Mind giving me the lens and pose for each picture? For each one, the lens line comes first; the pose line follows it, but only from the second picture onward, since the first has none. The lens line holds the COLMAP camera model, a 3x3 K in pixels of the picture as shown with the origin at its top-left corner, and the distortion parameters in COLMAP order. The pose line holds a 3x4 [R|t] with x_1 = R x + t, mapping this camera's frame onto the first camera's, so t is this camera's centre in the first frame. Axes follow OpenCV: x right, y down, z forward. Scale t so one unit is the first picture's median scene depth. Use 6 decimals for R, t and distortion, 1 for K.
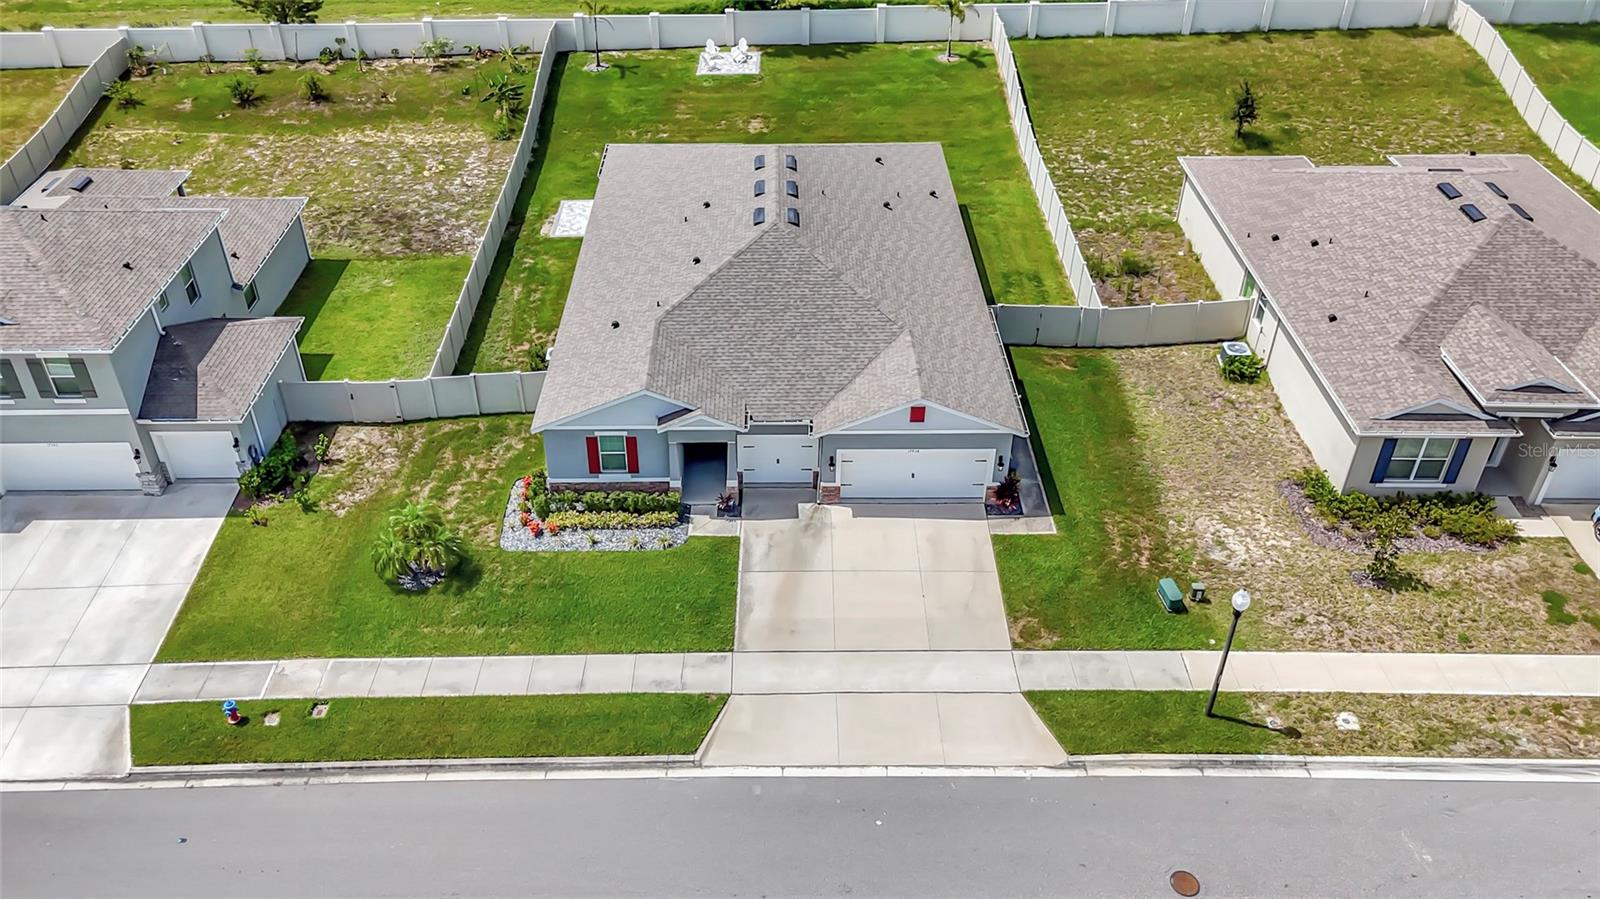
lens RADIAL K [[1189.2, 0, 762.5], [0, 1189.2, 391.6], [0, 0, 1]] dist [0.044474, -0.029106]
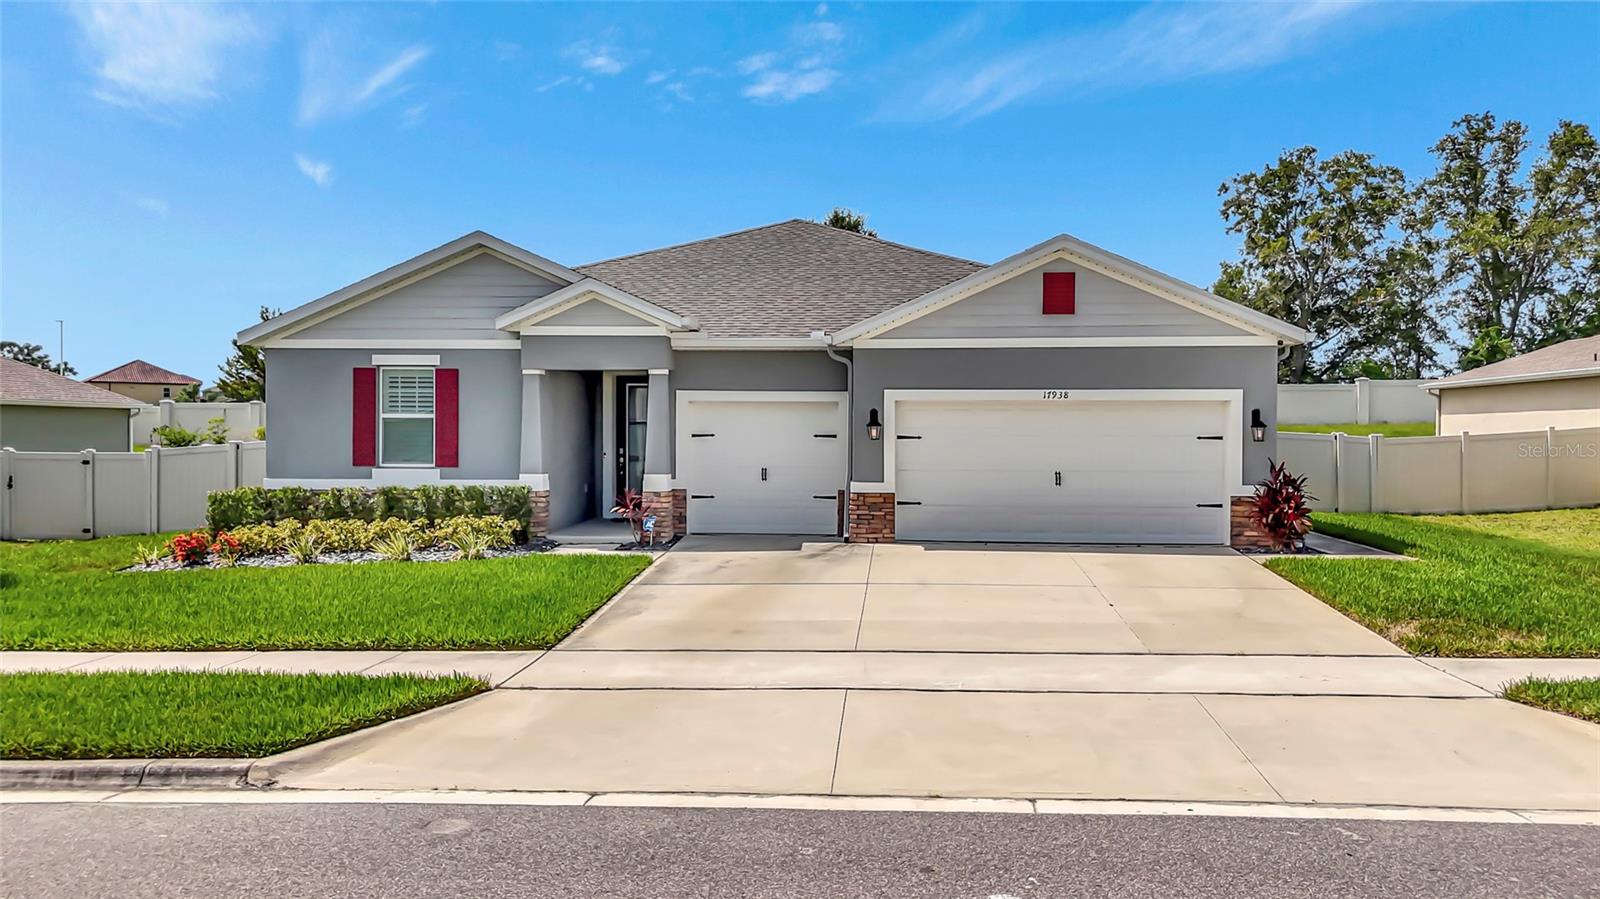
lens RADIAL K [[1189.2, 0, 803.3], [0, 1189.2, 448.4], [0, 0, 1]] dist [0.044474, -0.029106]
pose [[0.998054, 0.015308, -0.060443, 0.060230], [-0.046034, 0.834740, -0.548717, 0.324621], [0.042055, 0.550432, 0.833820, 0.641207]]
